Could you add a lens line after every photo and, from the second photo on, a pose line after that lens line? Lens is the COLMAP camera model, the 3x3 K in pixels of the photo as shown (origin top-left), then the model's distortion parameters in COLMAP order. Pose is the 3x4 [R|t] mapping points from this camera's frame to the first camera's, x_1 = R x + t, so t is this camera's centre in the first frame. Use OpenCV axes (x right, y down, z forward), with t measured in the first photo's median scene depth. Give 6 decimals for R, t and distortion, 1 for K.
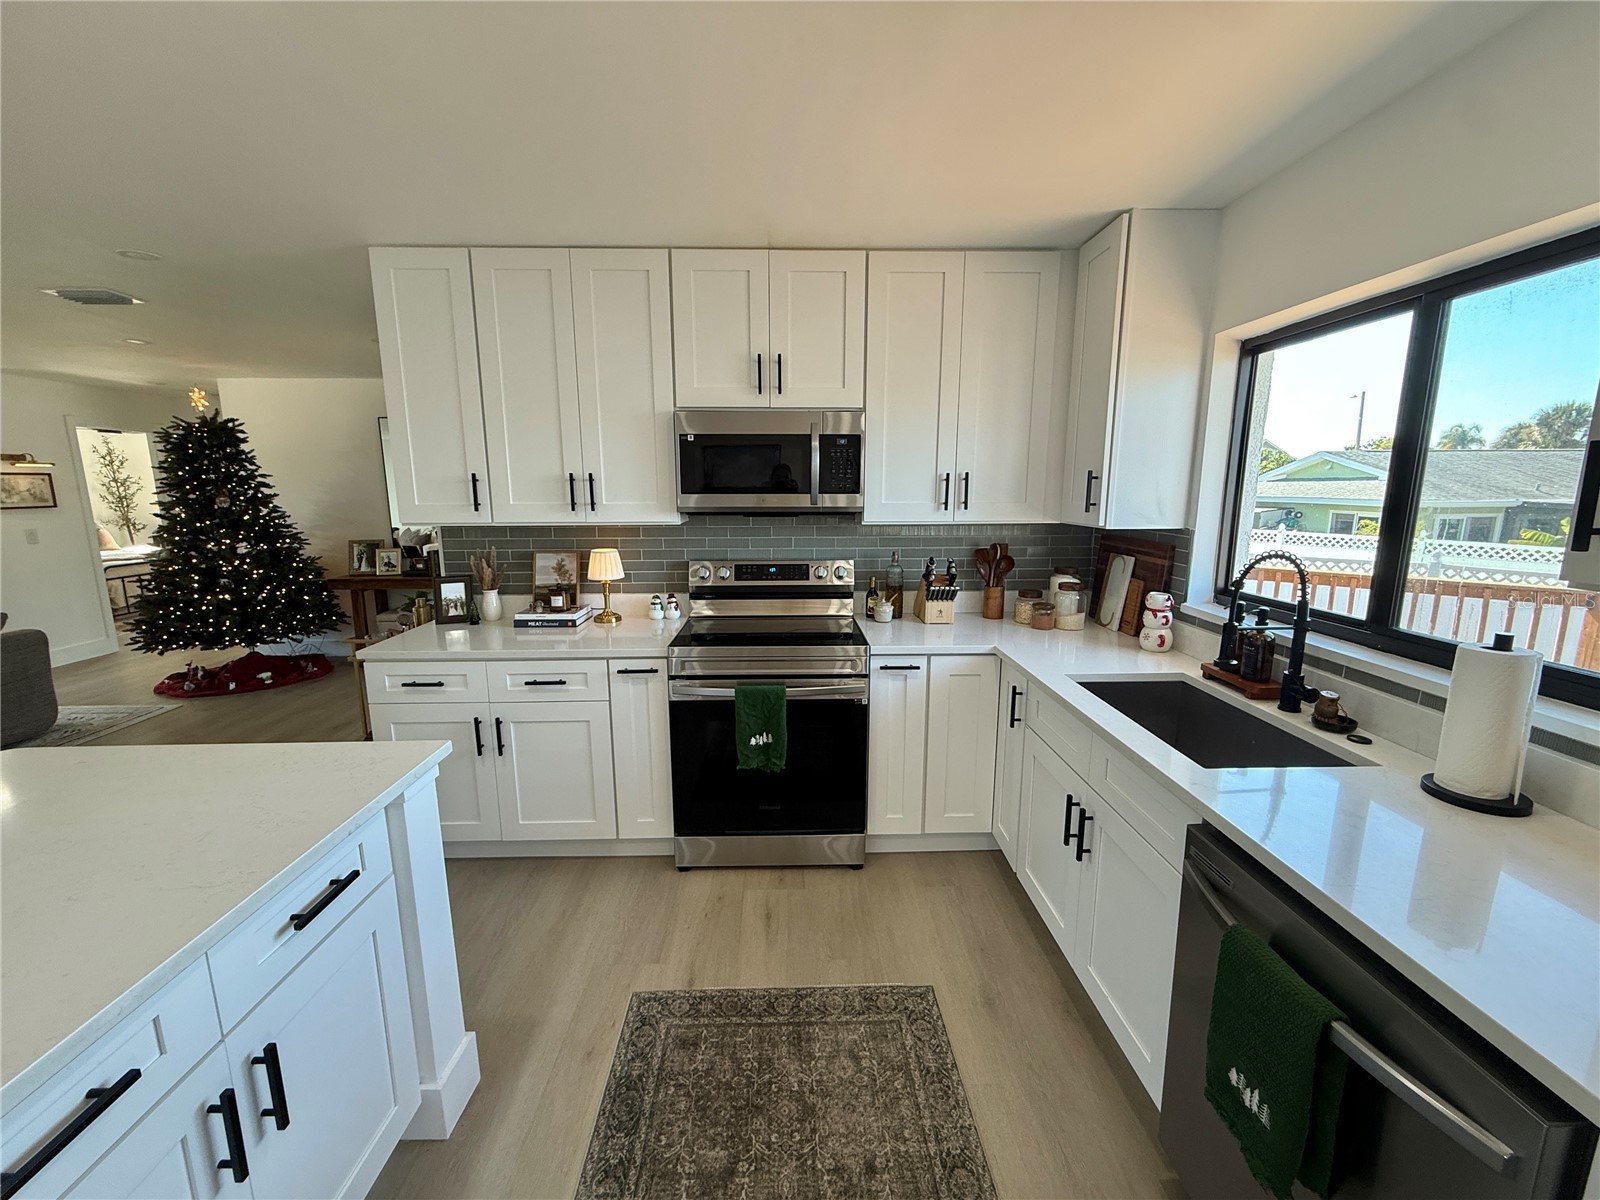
lens RADIAL K [[635.7, 0, 799.8], [0, 635.7, 600.8], [0, 0, 1]] dist [-0.002433, 0.000271]
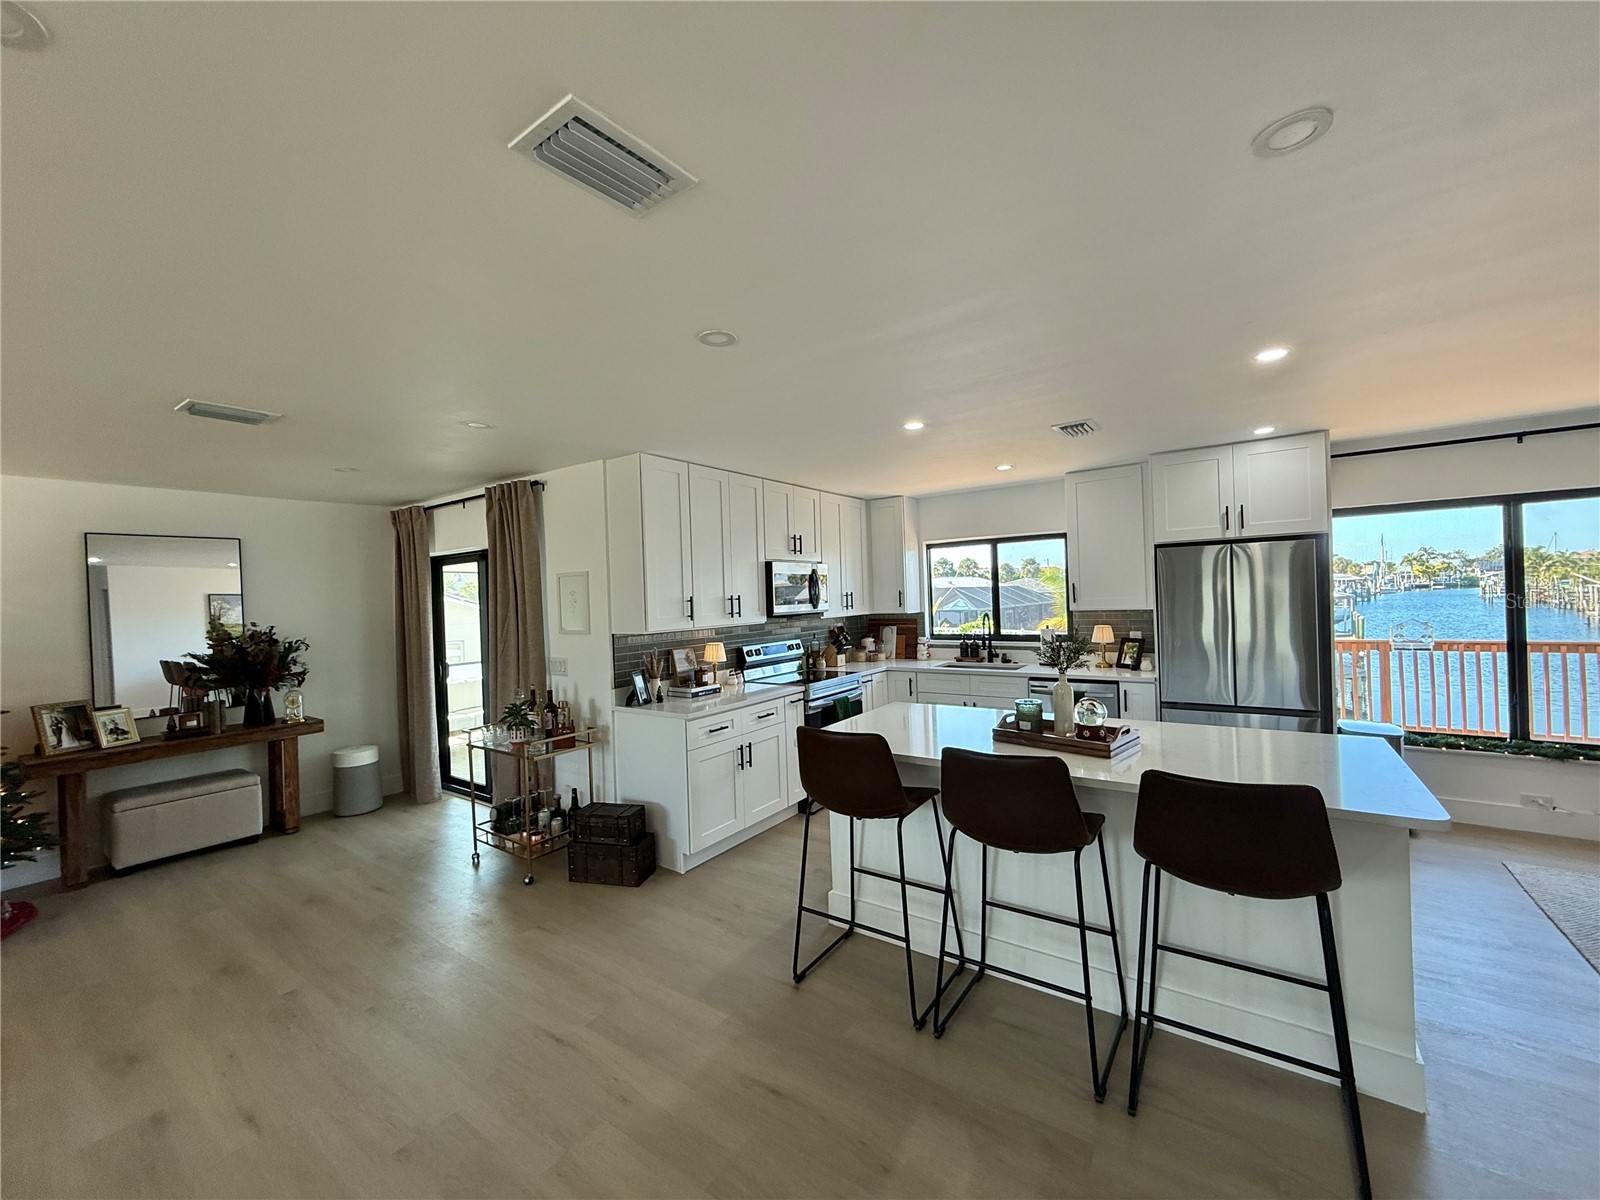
lens RADIAL K [[635.7, 0, 792.3], [0, 635.7, 598.1], [0, 0, 1]] dist [-0.002433, 0.000271]
pose [[0.598768, -0.020718, 0.800655, -1.423824], [0.176027, 0.978627, -0.106317, 0.011685], [-0.781340, 0.204596, 0.589617, -0.103625]]
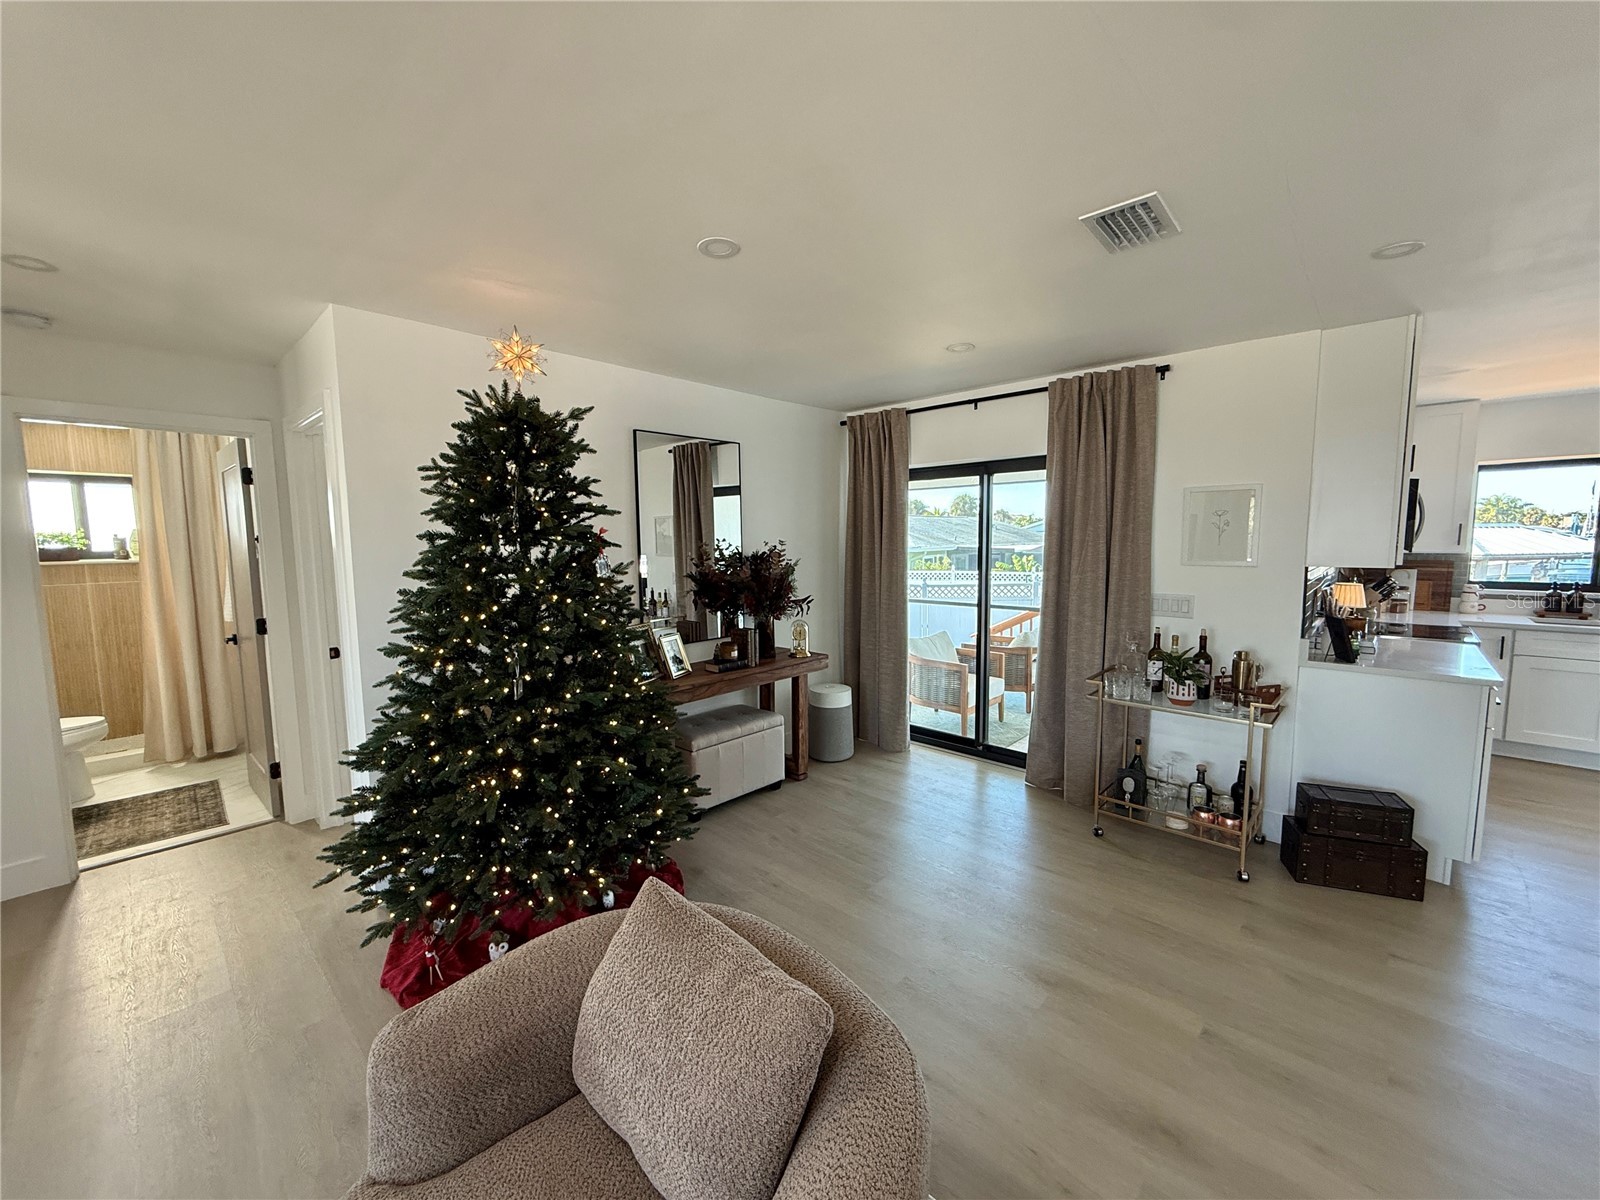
lens RADIAL K [[635.7, 0, 788.8], [0, 635.7, 597.5], [0, 0, 1]] dist [-0.002433, 0.000271]
pose [[0.702294, -0.070547, 0.708383, -1.892546], [0.134696, 0.990272, -0.034918, -0.152548], [-0.699028, 0.119939, 0.704964, 0.877137]]
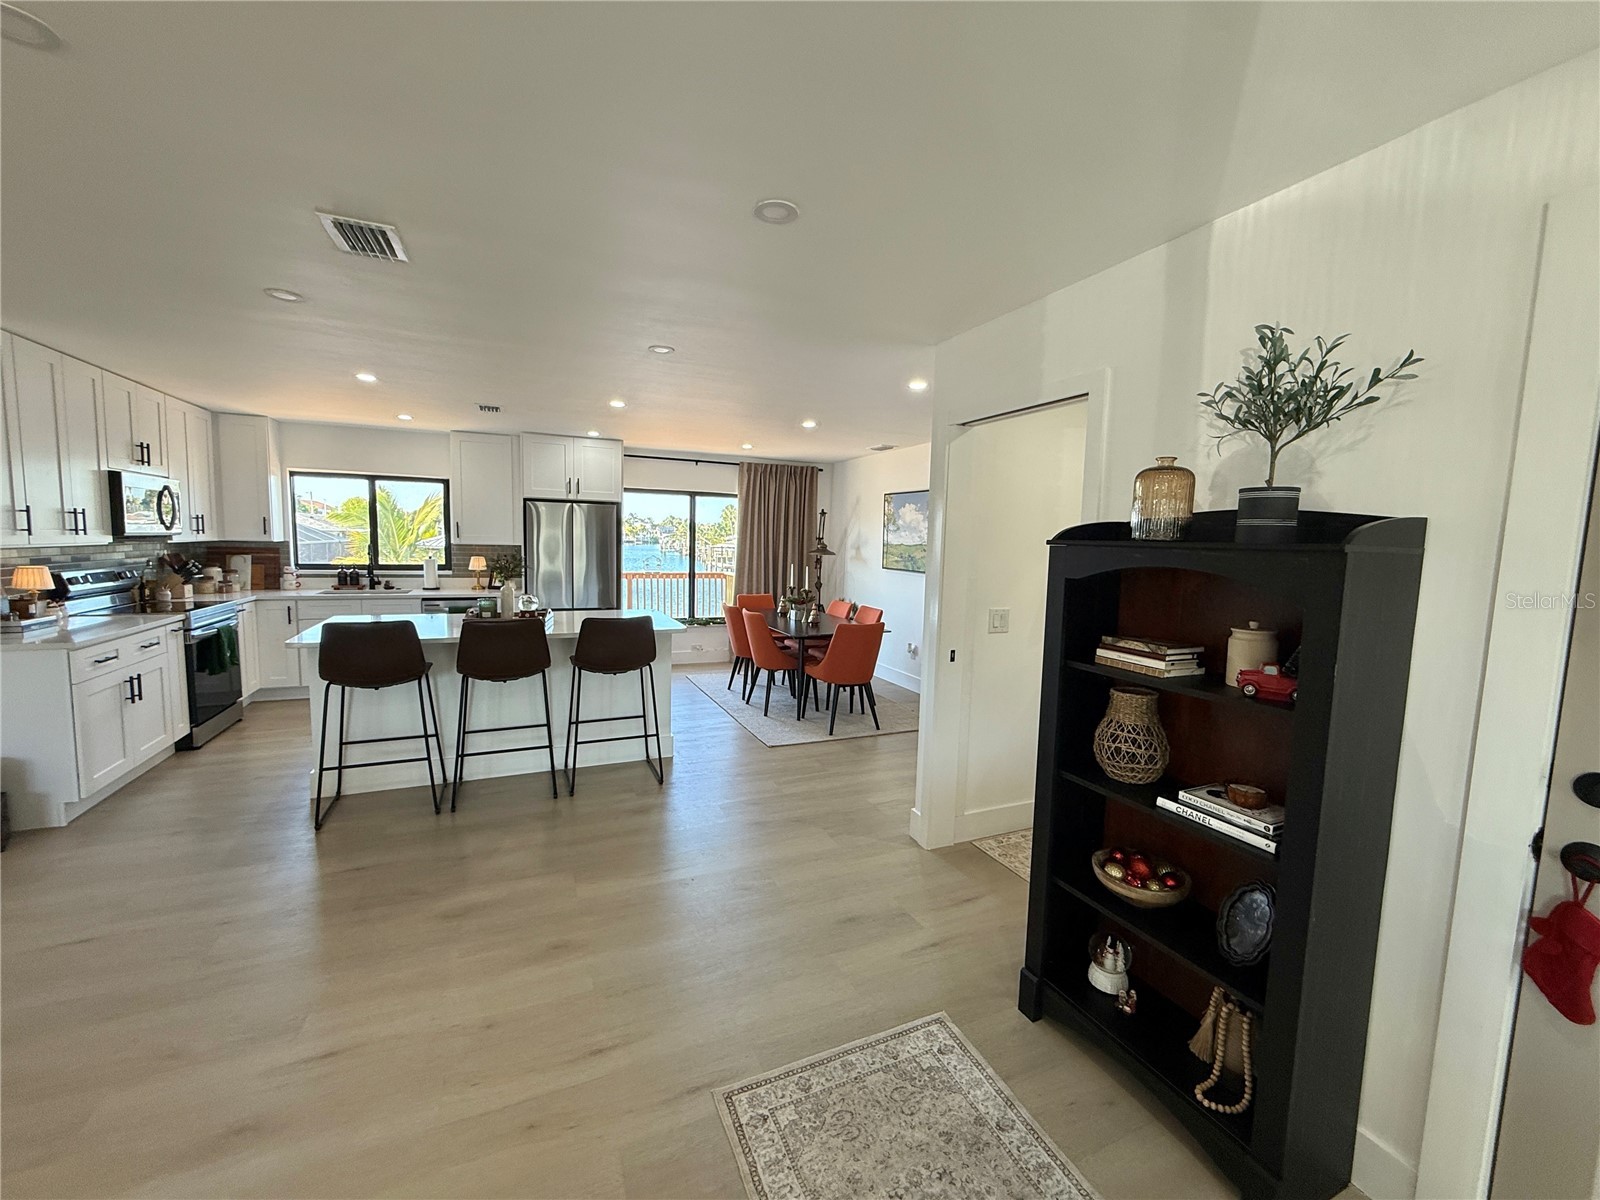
lens RADIAL K [[635.7, 0, 802.6], [0, 635.7, 596.4], [0, 0, 1]] dist [-0.002433, 0.000271]
pose [[-0.392928, -0.092055, 0.914950, -2.011221], [0.140231, 0.977341, 0.158555, -0.007323], [-0.908814, 0.190605, -0.371115, 0.090118]]
